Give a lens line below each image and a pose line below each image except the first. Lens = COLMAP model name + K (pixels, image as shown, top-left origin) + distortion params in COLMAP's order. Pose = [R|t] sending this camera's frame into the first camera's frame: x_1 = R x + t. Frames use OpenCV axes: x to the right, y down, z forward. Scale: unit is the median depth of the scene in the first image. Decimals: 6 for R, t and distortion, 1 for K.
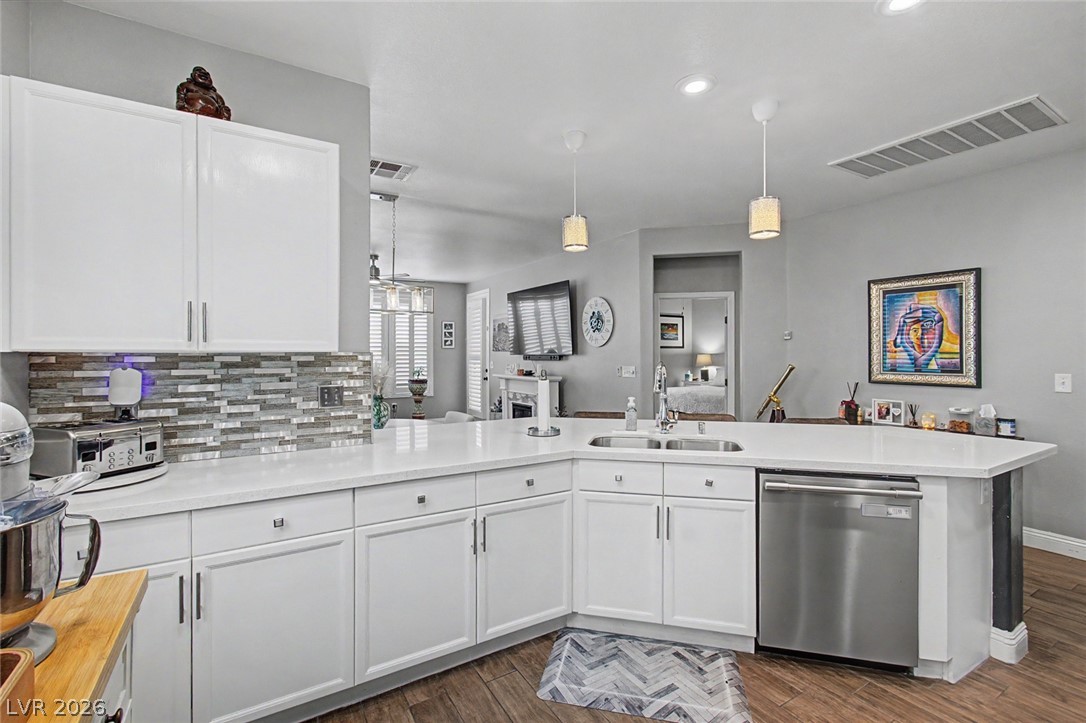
lens RADIAL K [[487.6, 0, 538.4], [0, 487.6, 355.9], [0, 0, 1]] dist [-0.024834, 0.004798]
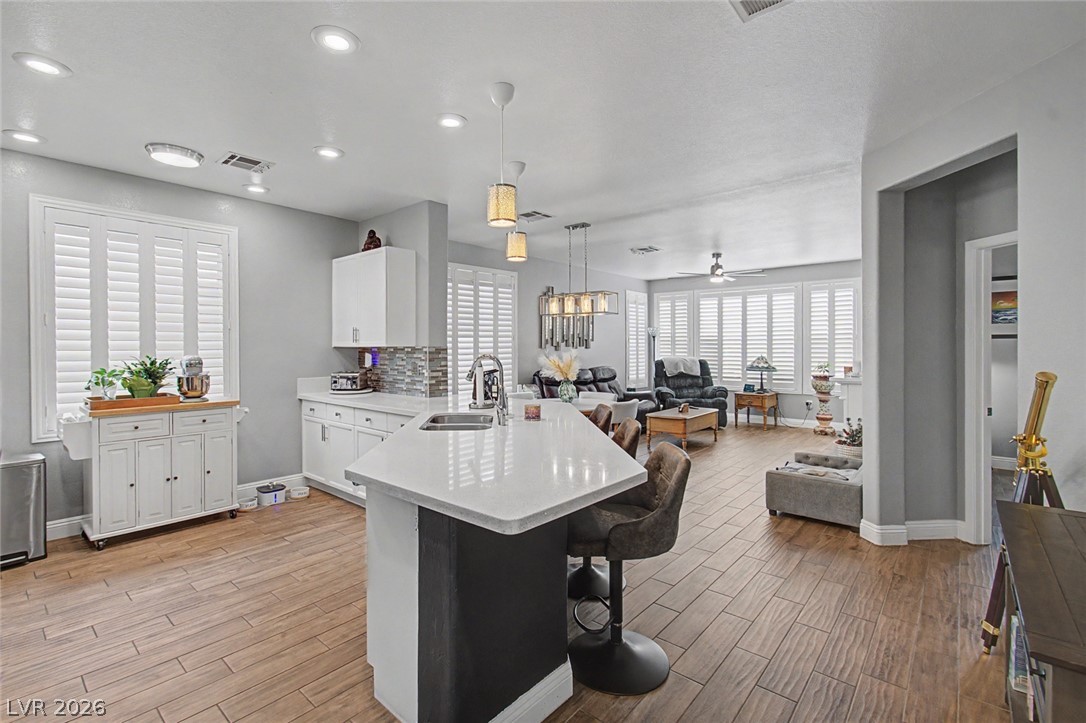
lens RADIAL K [[487.6, 0, 532.8], [0, 487.6, 353.4], [0, 0, 1]] dist [-0.024834, 0.004798]
pose [[0.311372, 0.013232, -0.950196, 0.903925], [-0.003010, 0.999912, 0.012938, -0.004746], [0.950283, -0.001169, 0.311385, 0.479368]]
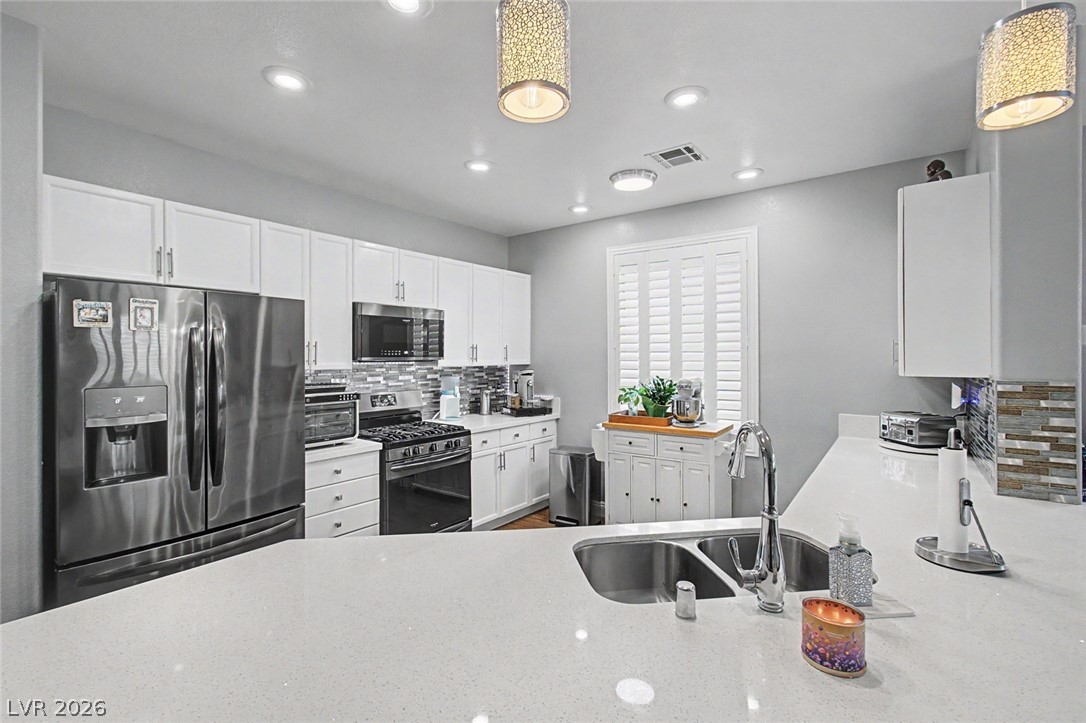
lens RADIAL K [[487.6, 0, 545.4], [0, 487.6, 357.8], [0, 0, 1]] dist [-0.024834, 0.004798]
pose [[-0.923235, 0.007297, -0.384166, 0.397788], [0.002329, 0.999908, 0.013397, -0.035995], [0.384229, 0.011474, -0.923167, 0.869304]]
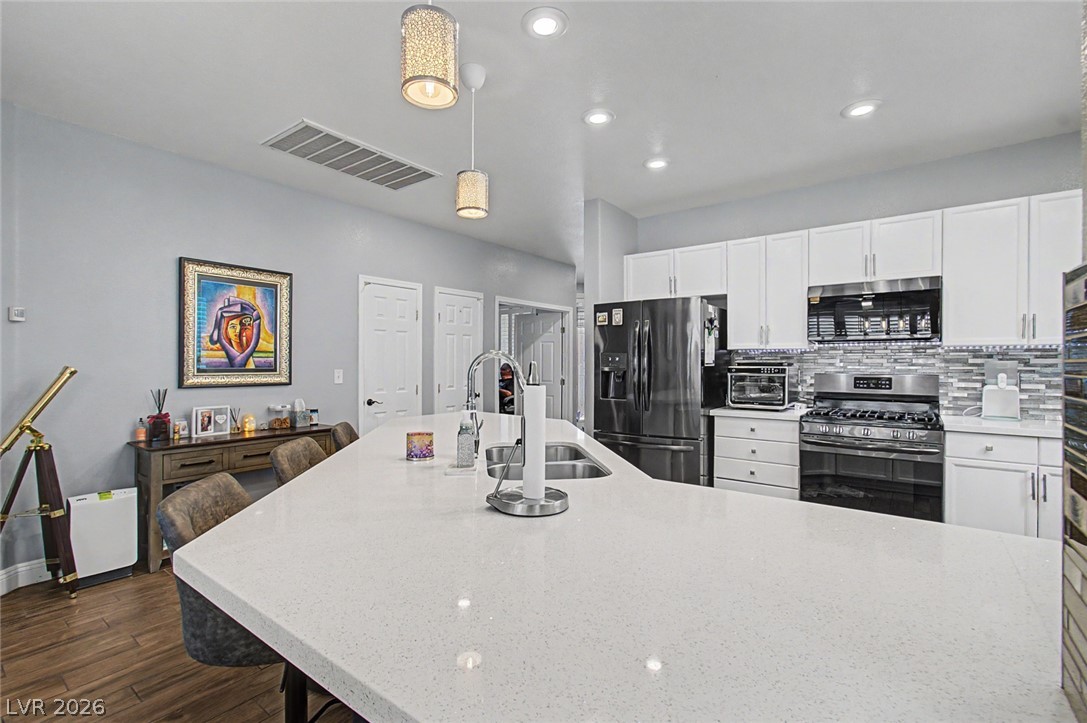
lens RADIAL K [[488.0, 0, 547.2], [0, 488.0, 360.7], [0, 0, 1]] dist [-0.024834, 0.004798]
pose [[-0.377952, 0.011452, 0.925754, -0.267428], [0.005134, 0.999934, -0.010274, 0.023393], [-0.925811, 0.000870, -0.377986, 0.770265]]
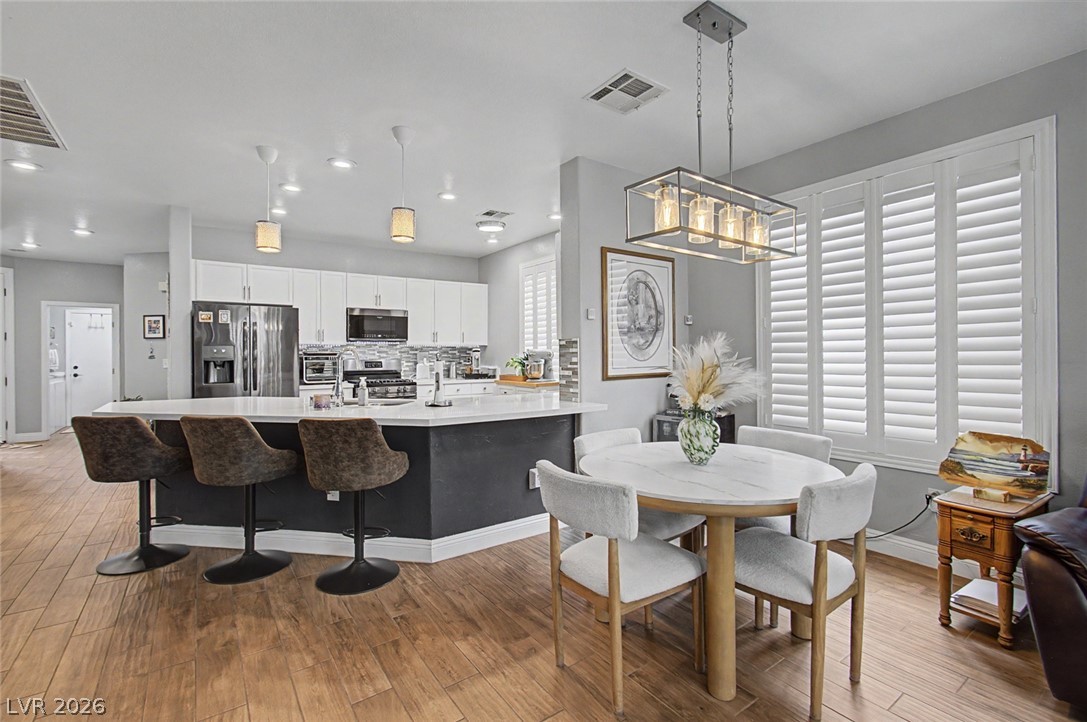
lens RADIAL K [[488.0, 0, 544.7], [0, 488.0, 357.9], [0, 0, 1]] dist [-0.024834, 0.004798]
pose [[-0.996913, 0.008835, -0.078014, -0.113330], [0.007638, 0.999849, 0.015638, 0.015788], [0.078140, 0.014994, -0.996830, 1.527659]]
